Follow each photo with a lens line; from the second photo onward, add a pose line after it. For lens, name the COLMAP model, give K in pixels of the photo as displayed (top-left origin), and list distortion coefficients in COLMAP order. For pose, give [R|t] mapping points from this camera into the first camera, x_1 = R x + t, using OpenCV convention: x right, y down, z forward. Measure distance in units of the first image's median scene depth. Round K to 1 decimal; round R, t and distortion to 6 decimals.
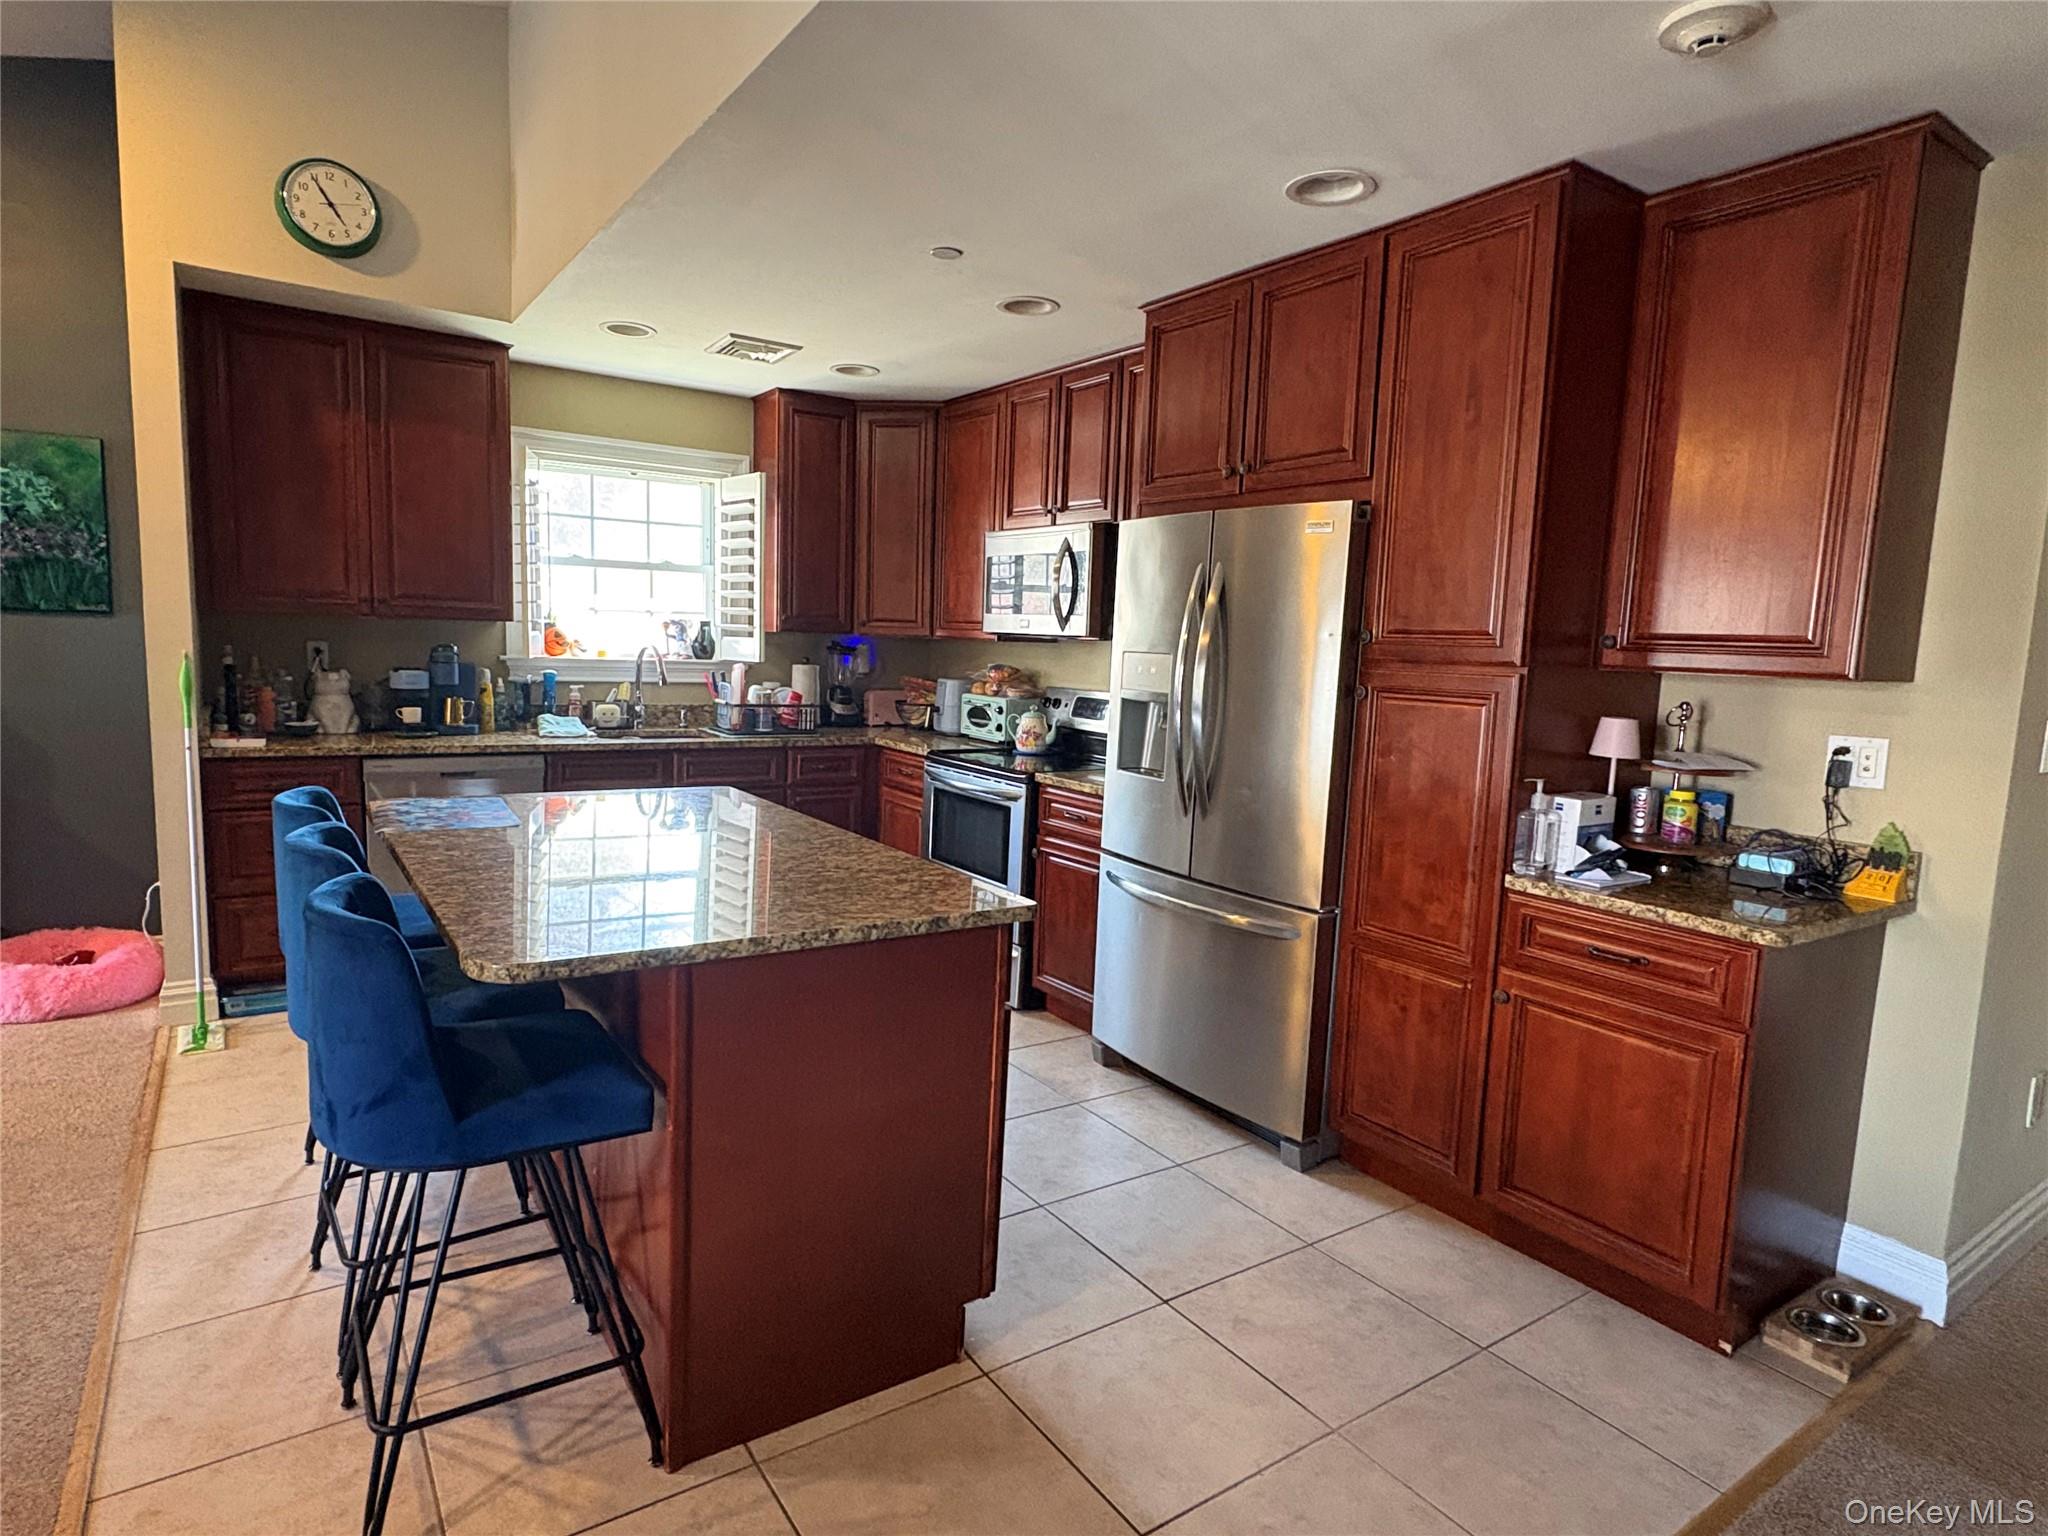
lens RADIAL K [[1130.3, 0, 1015.5], [0, 1130.3, 769.2], [0, 0, 1]] dist [0.004026, 0.000407]
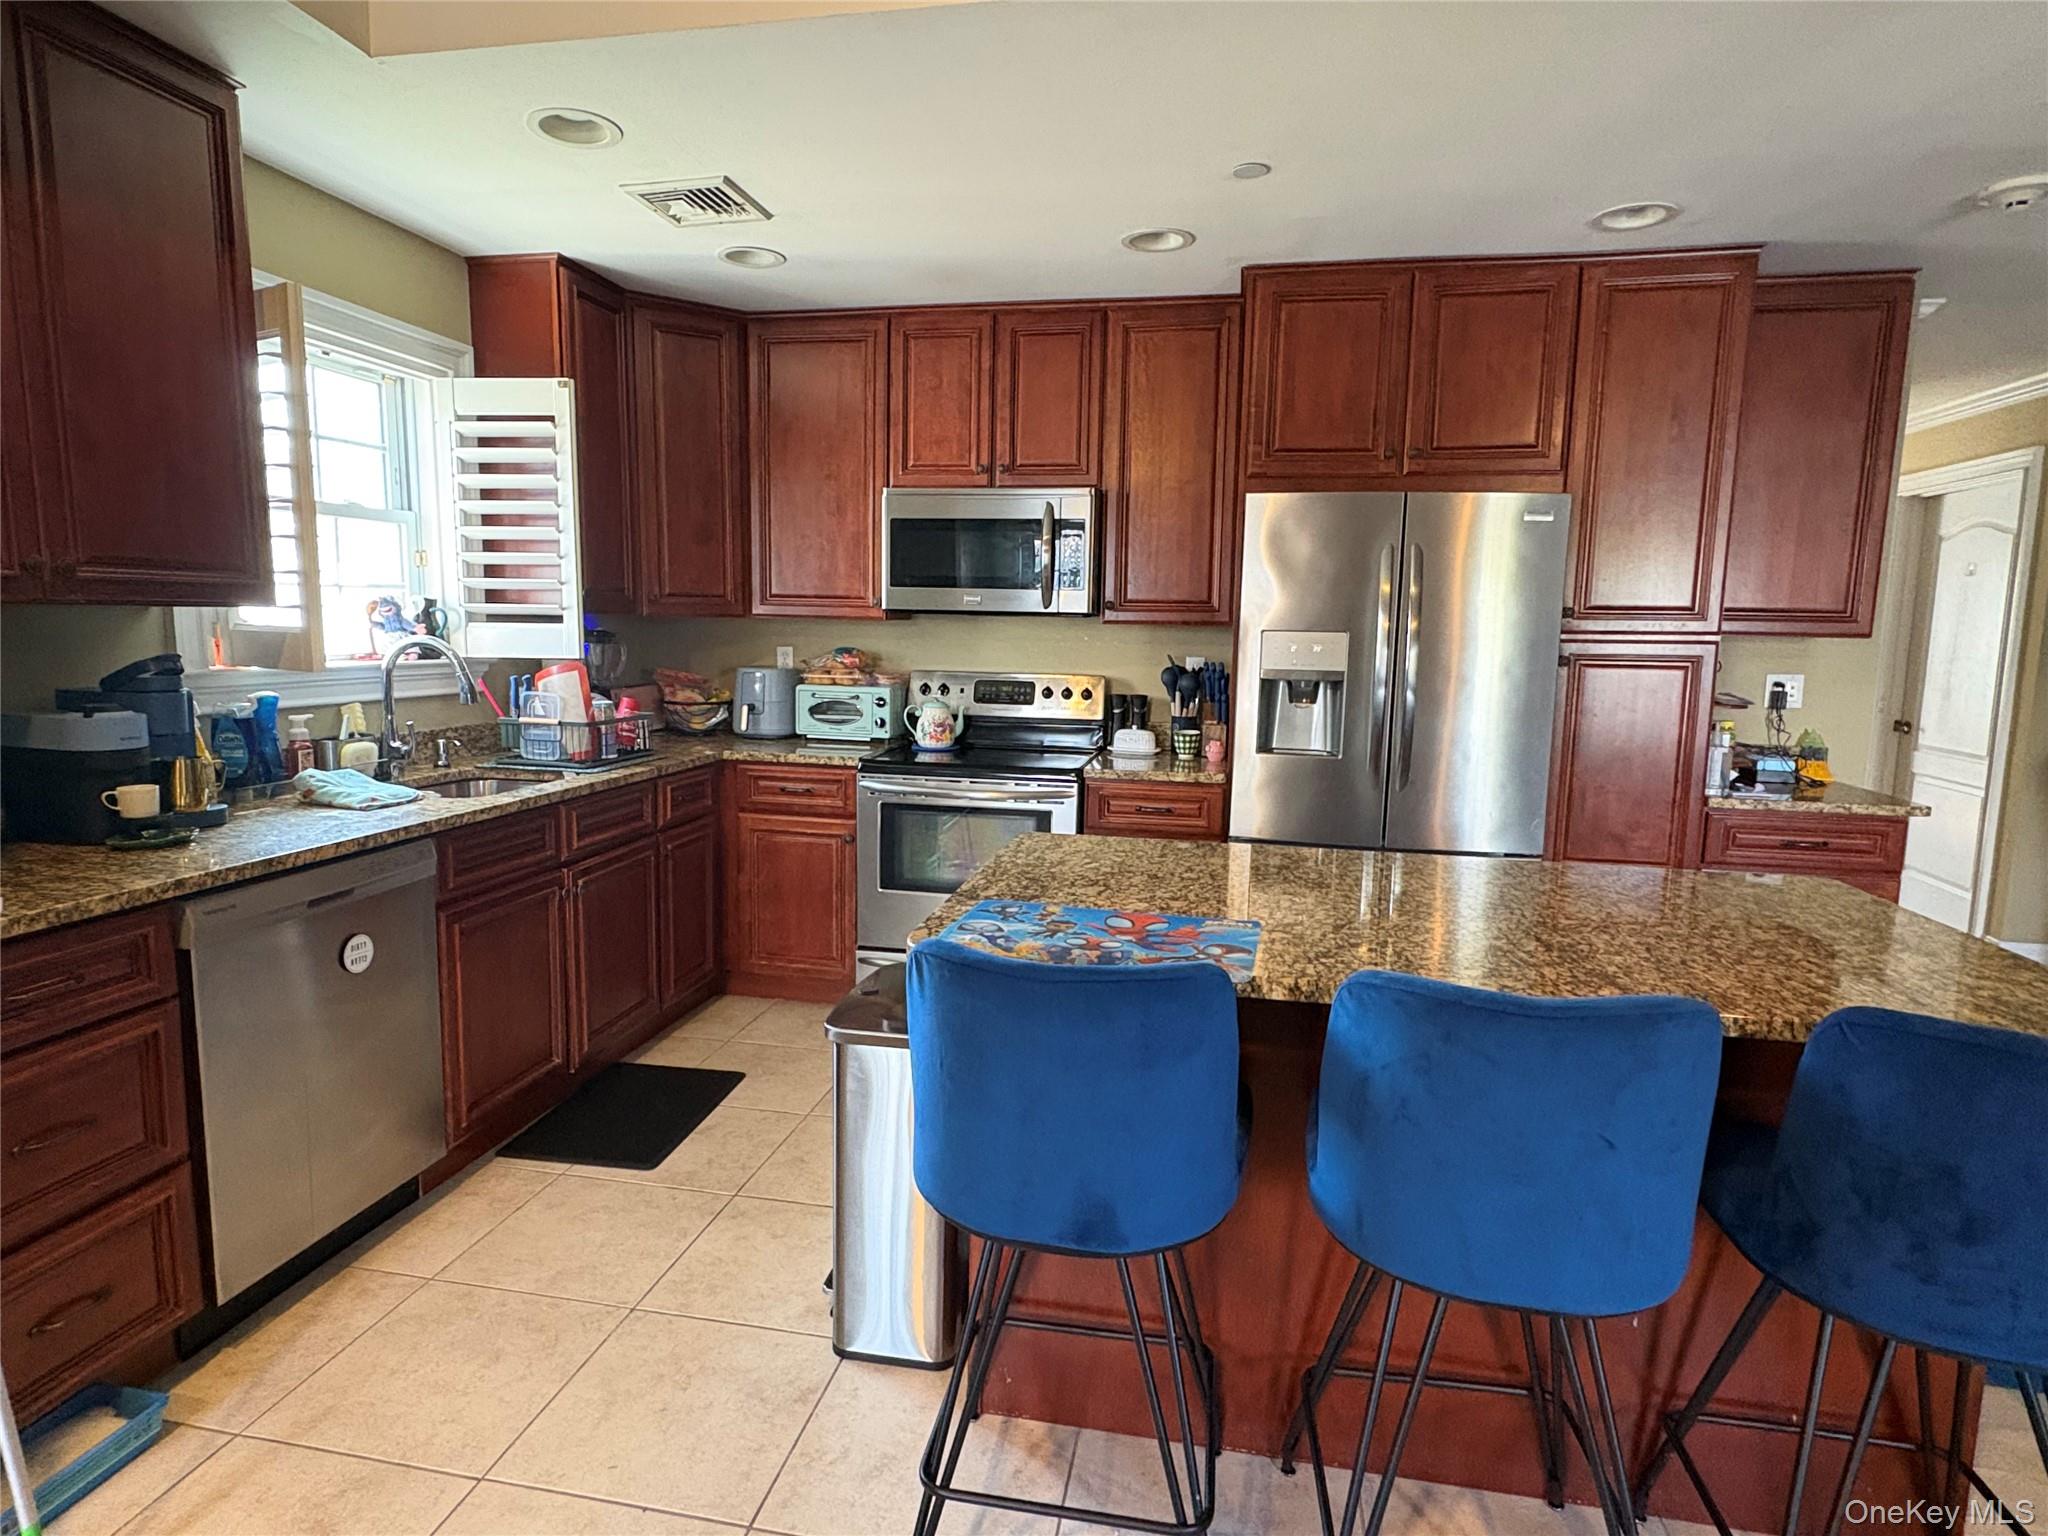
lens RADIAL K [[1130.3, 0, 1018.8], [0, 1130.3, 763.0], [0, 0, 1]] dist [0.004026, 0.000407]
pose [[0.710836, -0.113165, 0.694195, -0.645786], [0.091820, 0.993456, 0.067928, -0.067231], [-0.697339, 0.015456, 0.716575, 0.402324]]
